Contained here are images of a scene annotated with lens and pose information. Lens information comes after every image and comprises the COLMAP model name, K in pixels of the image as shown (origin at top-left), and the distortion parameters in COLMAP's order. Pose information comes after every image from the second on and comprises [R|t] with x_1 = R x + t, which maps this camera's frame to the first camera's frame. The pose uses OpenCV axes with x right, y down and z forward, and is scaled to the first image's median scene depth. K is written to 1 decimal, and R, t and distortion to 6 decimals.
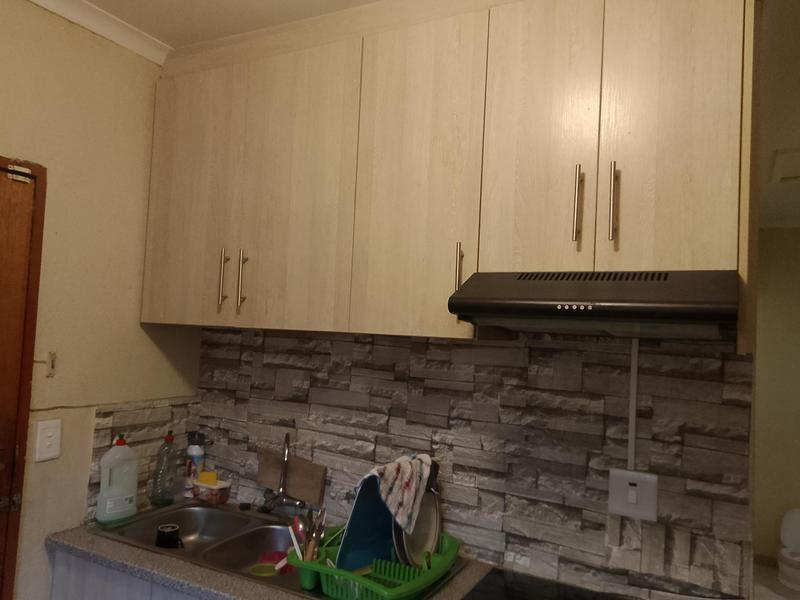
lens RADIAL K [[602.2, 0, 400.8], [0, 602.2, 301.2], [0, 0, 1]] dist [0.087138, -0.086498]
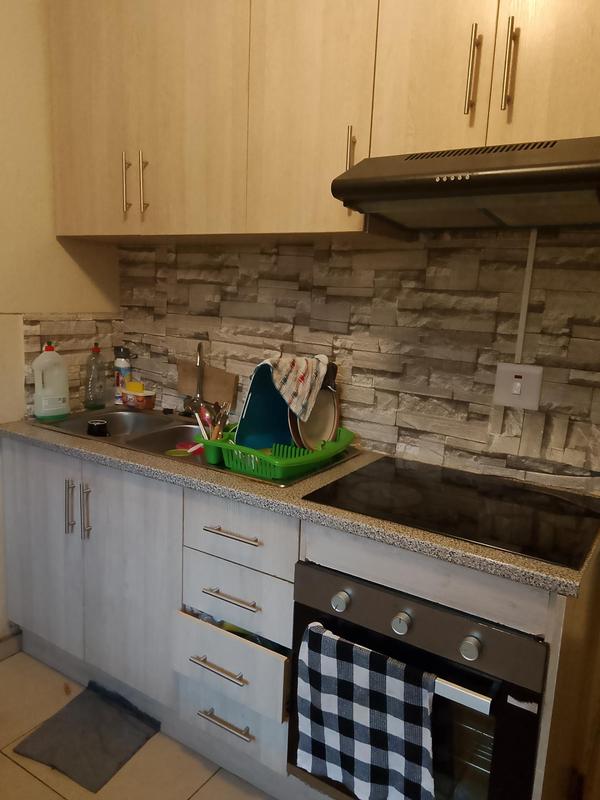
lens RADIAL K [[602.2, 0, 300.0], [0, 602.2, 400.0], [0, 0, 1]] dist [0.087138, -0.086498]
pose [[0.996497, 0.008756, -0.083173, 0.087432], [0.010105, 0.974611, 0.223675, 0.093269], [0.083020, -0.223732, 0.971109, -0.038441]]
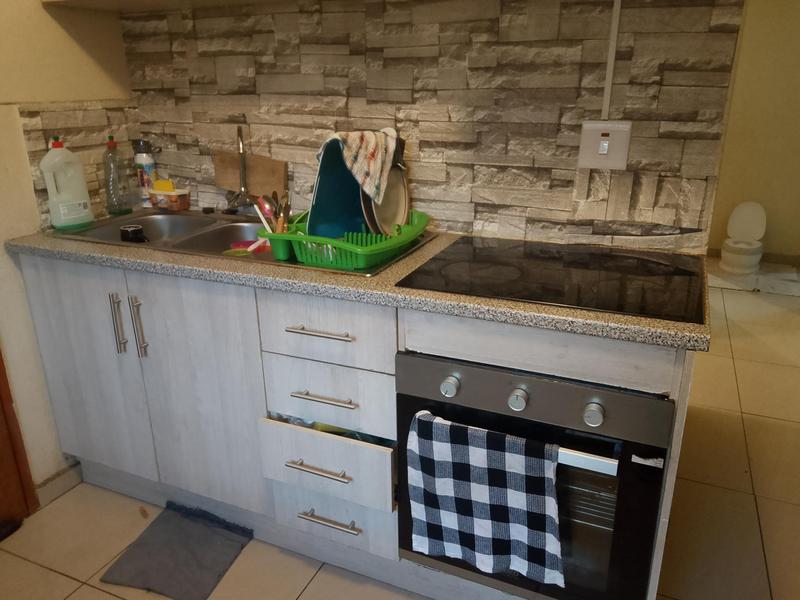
lens RADIAL K [[609.8, 0, 400.0], [0, 609.8, 300.0], [0, 0, 1]] dist [0.073072, -0.076250]
pose [[0.995805, -0.079927, 0.044538, -0.007040], [0.056732, 0.921252, 0.384807, 0.132601], [-0.071787, -0.380666, 0.921922, 0.023062]]
